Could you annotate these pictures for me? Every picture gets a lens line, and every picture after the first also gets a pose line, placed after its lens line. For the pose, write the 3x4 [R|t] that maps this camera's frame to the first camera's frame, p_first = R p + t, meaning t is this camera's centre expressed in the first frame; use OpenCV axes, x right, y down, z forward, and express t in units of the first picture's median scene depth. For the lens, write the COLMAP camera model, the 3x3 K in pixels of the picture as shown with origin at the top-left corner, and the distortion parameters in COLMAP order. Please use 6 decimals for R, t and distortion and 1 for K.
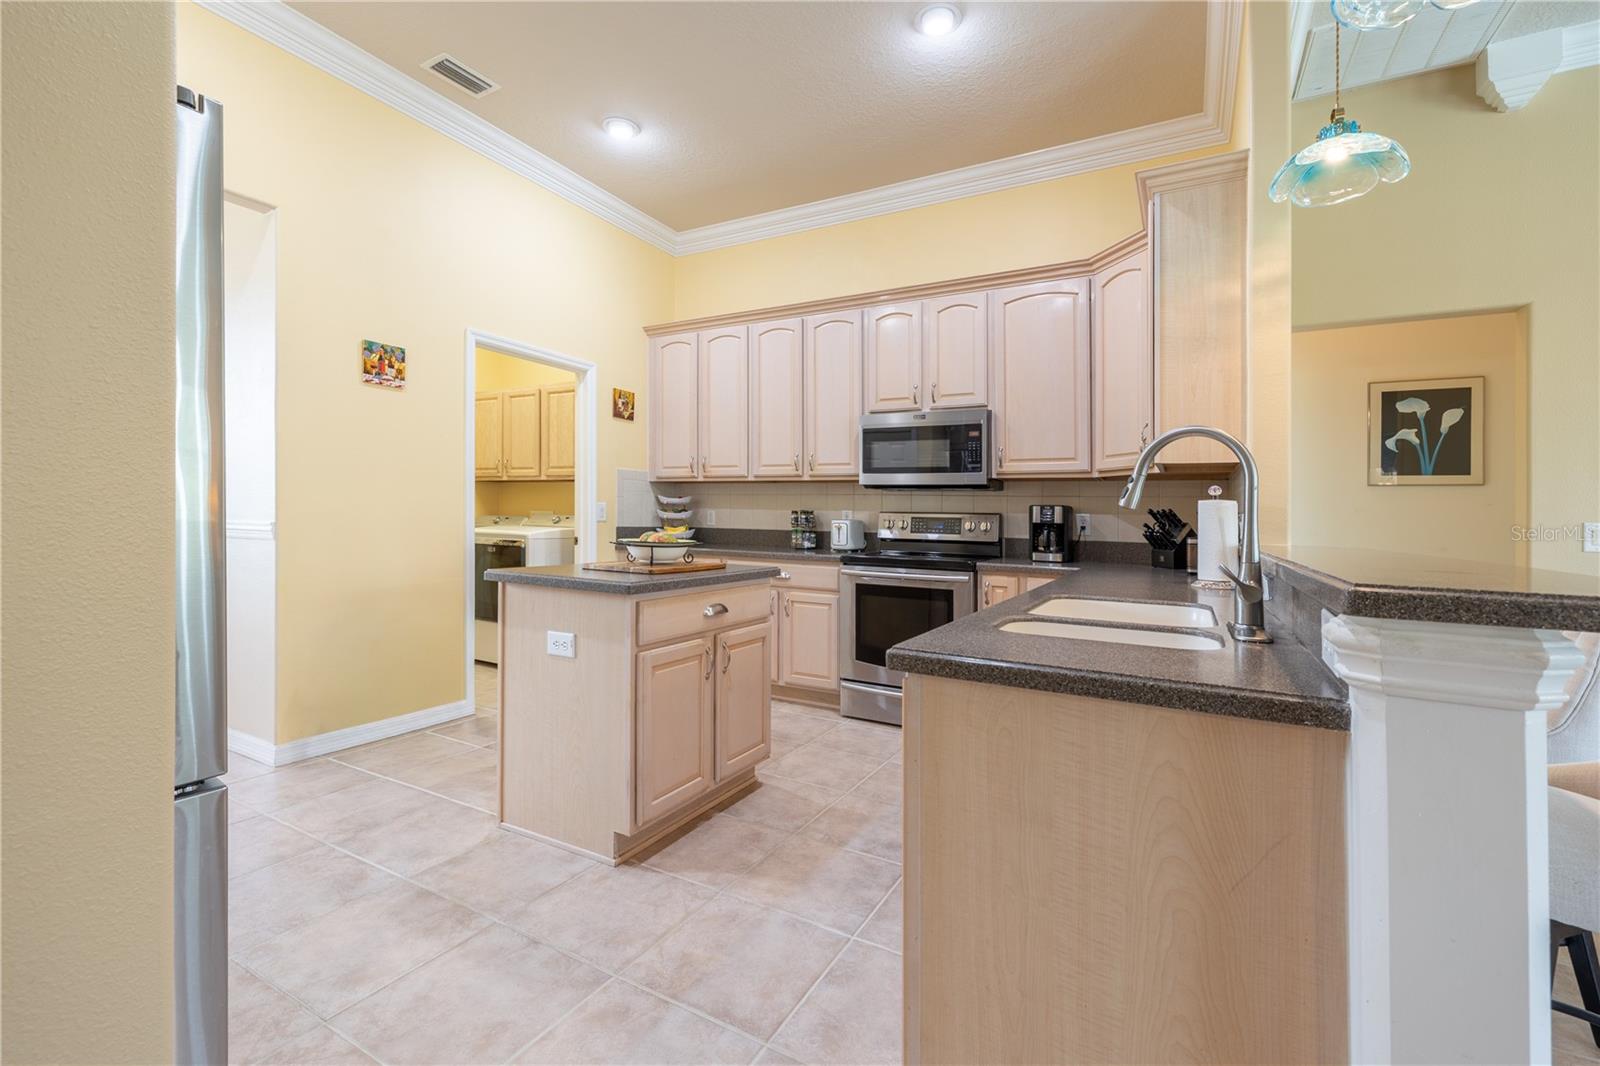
lens RADIAL K [[690.2, 0, 786.1], [0, 690.2, 532.1], [0, 0, 1]] dist [-0.001970, 0.000001]
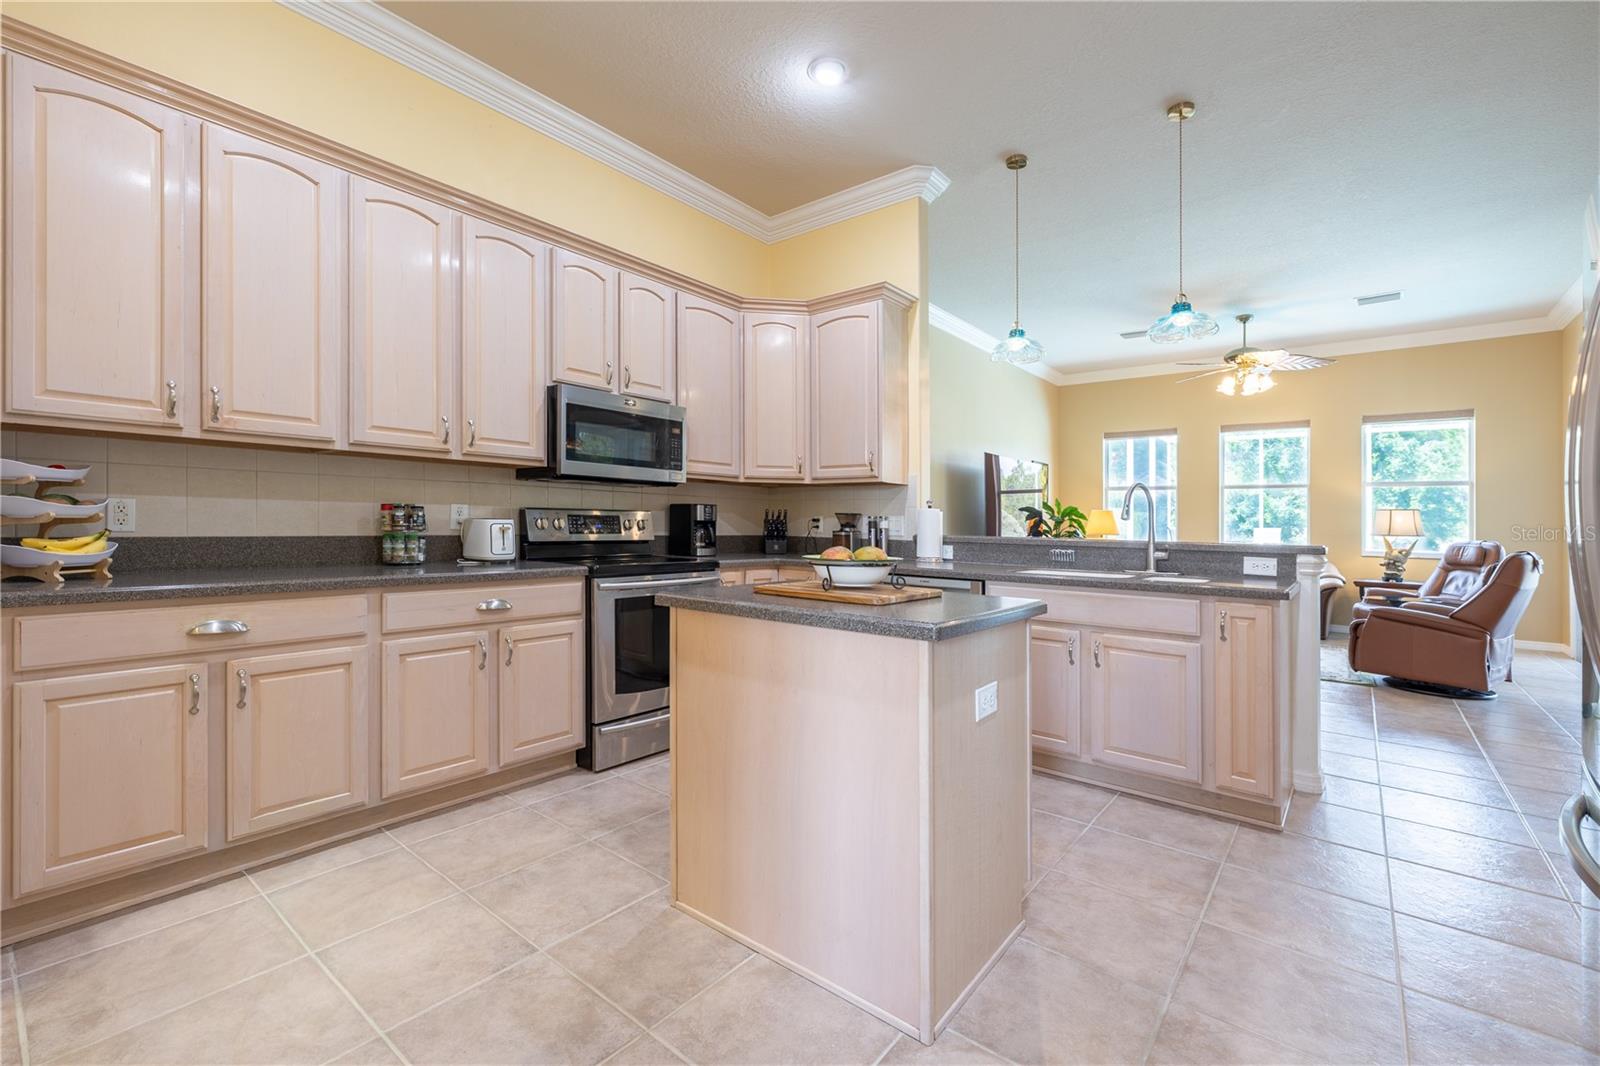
lens RADIAL K [[690.2, 0, 823.1], [0, 690.2, 513.8], [0, 0, 1]] dist [-0.001970, 0.000001]
pose [[0.144503, -0.006264, 0.989485, -0.795839], [0.007896, 0.999955, 0.005177, -0.033315], [-0.989473, 0.007065, 0.144546, 0.774686]]
